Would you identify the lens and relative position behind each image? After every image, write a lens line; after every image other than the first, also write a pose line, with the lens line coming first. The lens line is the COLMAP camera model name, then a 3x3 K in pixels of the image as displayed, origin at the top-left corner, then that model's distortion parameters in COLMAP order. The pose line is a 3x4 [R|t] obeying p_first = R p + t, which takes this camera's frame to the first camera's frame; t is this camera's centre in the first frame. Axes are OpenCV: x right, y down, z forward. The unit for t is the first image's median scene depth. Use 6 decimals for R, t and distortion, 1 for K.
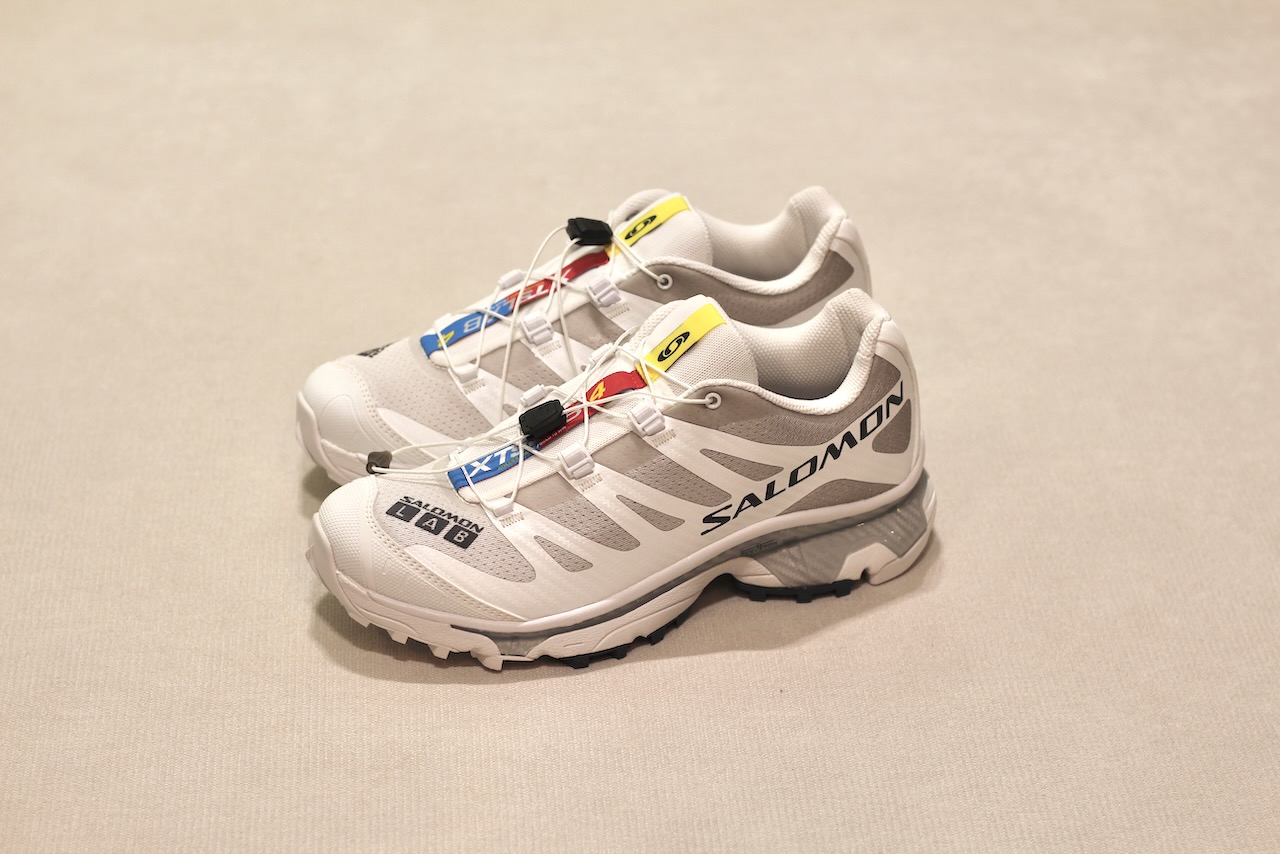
lens RADIAL K [[3286.4, 0, 637.9], [0, 3286.4, 419.8], [0, 0, 1]] dist [-0.108521, 0.000000]
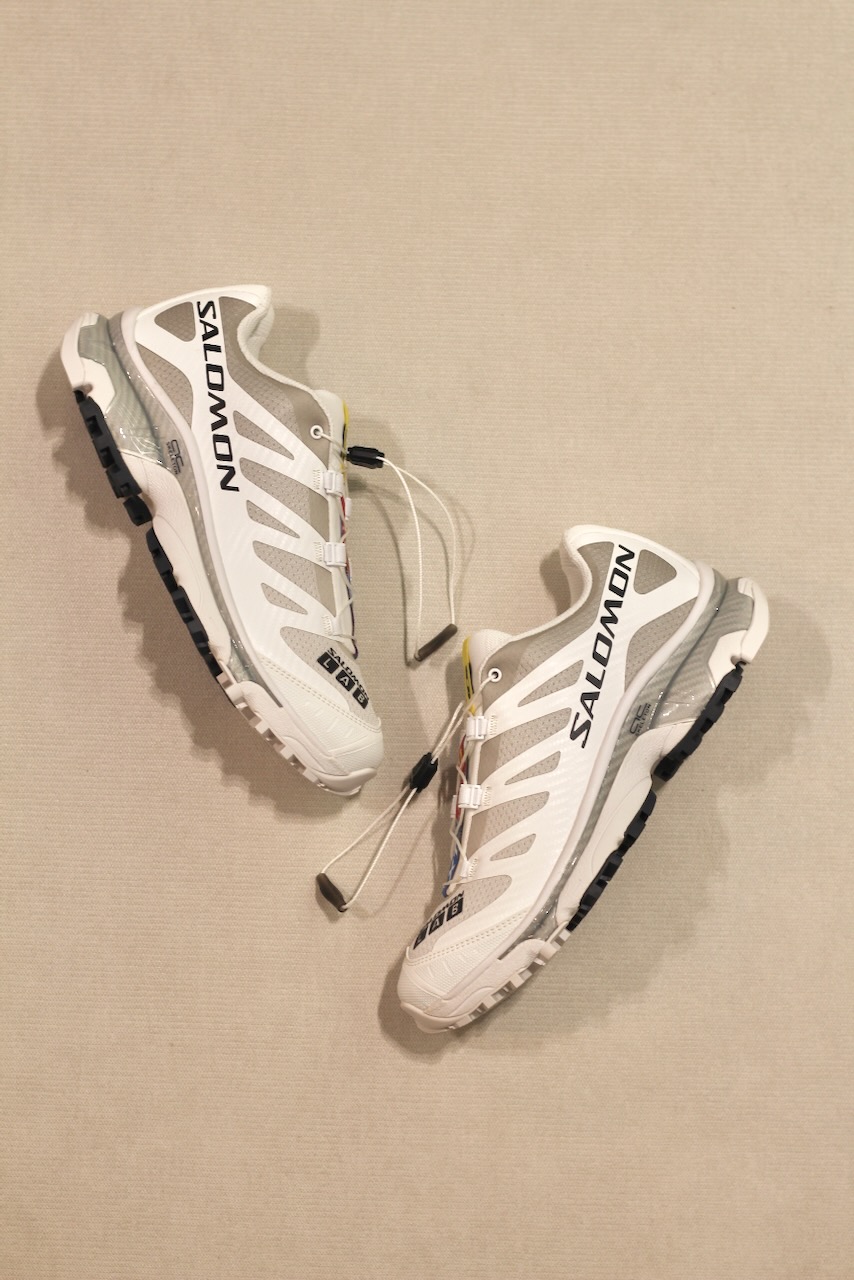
lens RADIAL K [[3286.4, 0, 425.3], [0, 3286.4, 639.6], [0, 0, 1]] dist [-0.108521, 0.000000]
pose [[0.511906, -0.835681, -0.198970, 0.257084], [0.627840, 0.522044, -0.577310, 0.658782], [0.586318, 0.170607, 0.791911, 0.030961]]
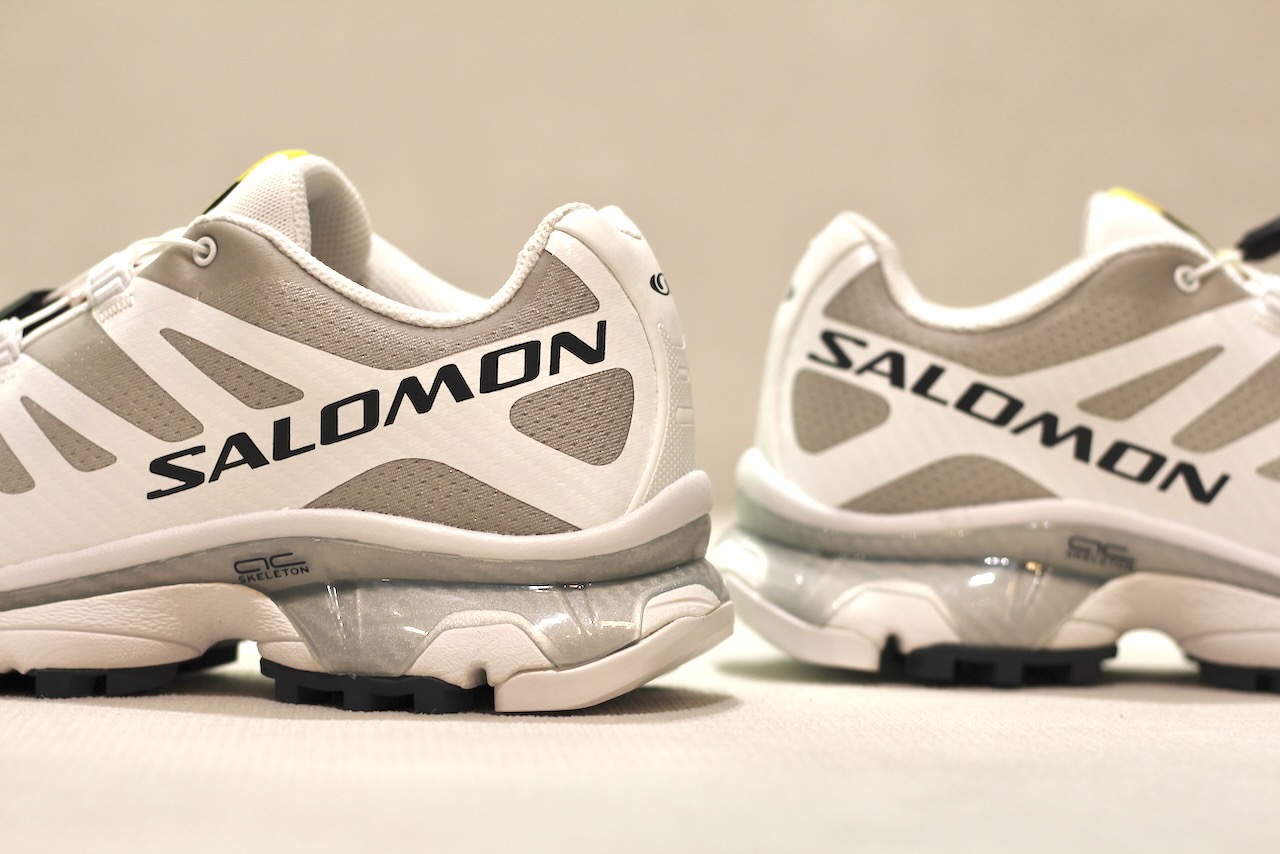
lens RADIAL K [[3286.4, 0, 638.8], [0, 3286.4, 428.0], [0, 0, 1]] dist [-0.108521, 0.000000]
pose [[0.825662, 0.007781, -0.564111, 0.395072], [-0.294424, 0.858883, -0.419087, 0.229994], [0.481245, 0.512112, 0.711438, 0.647544]]
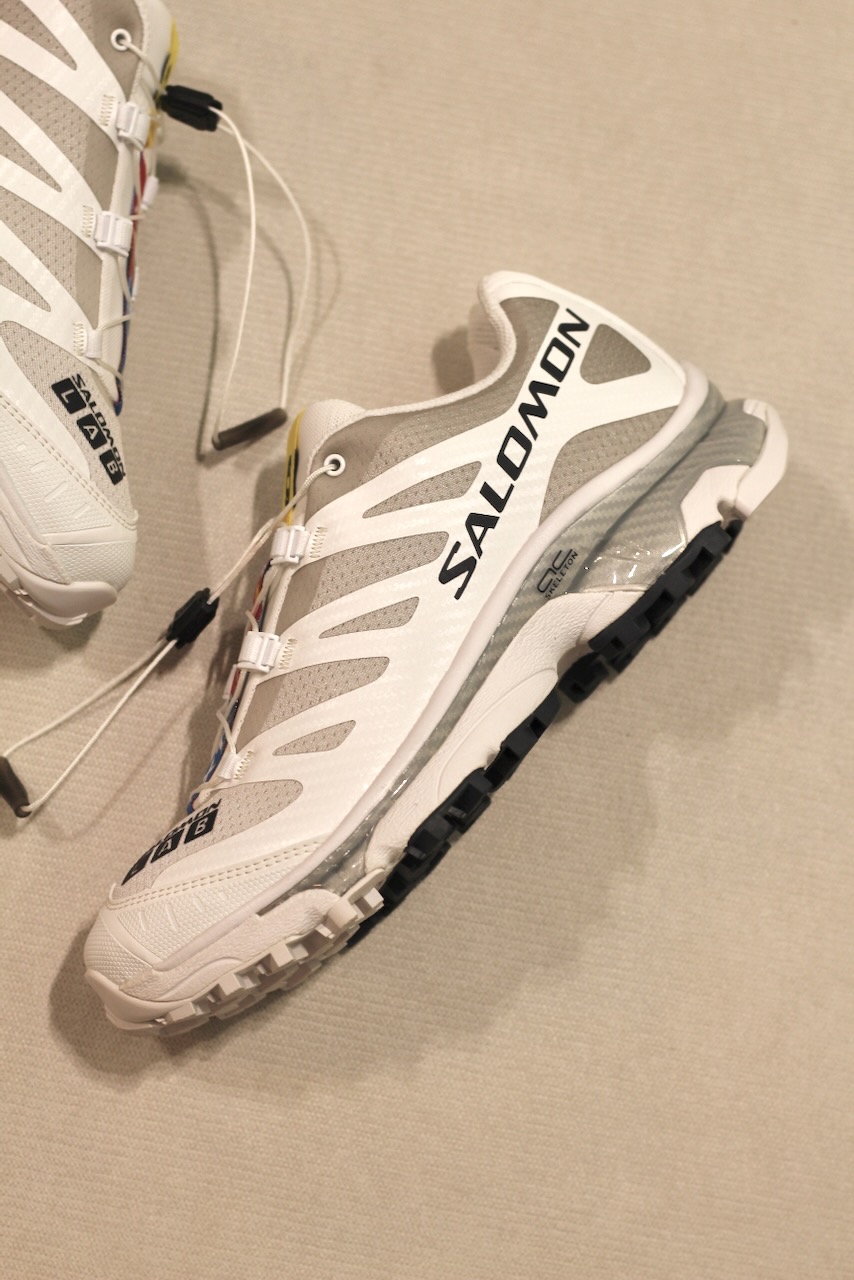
lens RADIAL K [[3286.4, 0, 439.0], [0, 3286.4, 631.9], [0, 0, 1]] dist [-0.108521, 0.000000]
pose [[0.658235, -0.746202, -0.099546, 0.082554], [0.560094, 0.573782, -0.597552, 0.463547], [0.503012, 0.337575, 0.795627, 0.435310]]
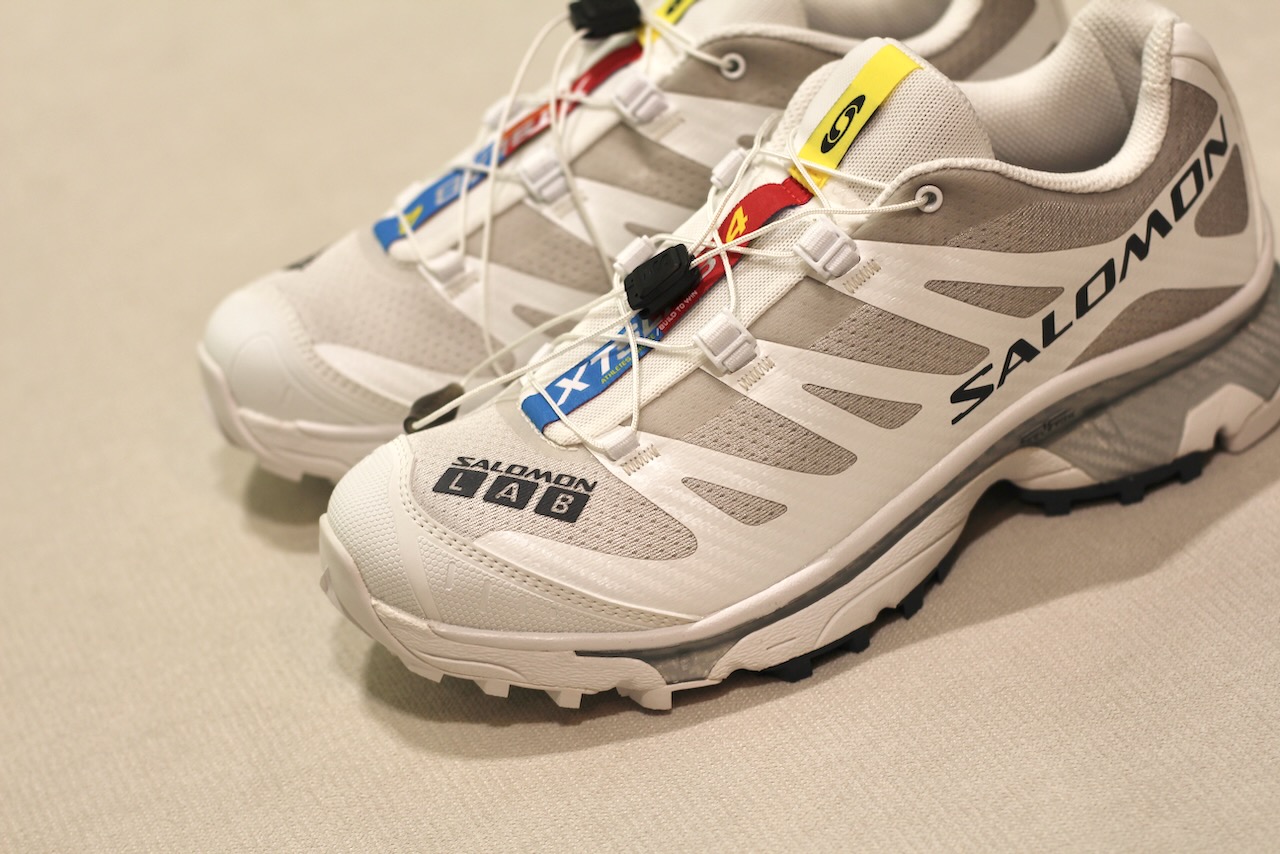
lens RADIAL K [[3286.4, 0, 652.8], [0, 3286.4, 431.3], [0, 0, 1]] dist [-0.108521, 0.000000]
pose [[0.979277, -0.198435, -0.040506, -0.010518], [0.198600, 0.980081, 0.000056, 0.025455], [0.039688, -0.008099, 0.999179, 0.395079]]
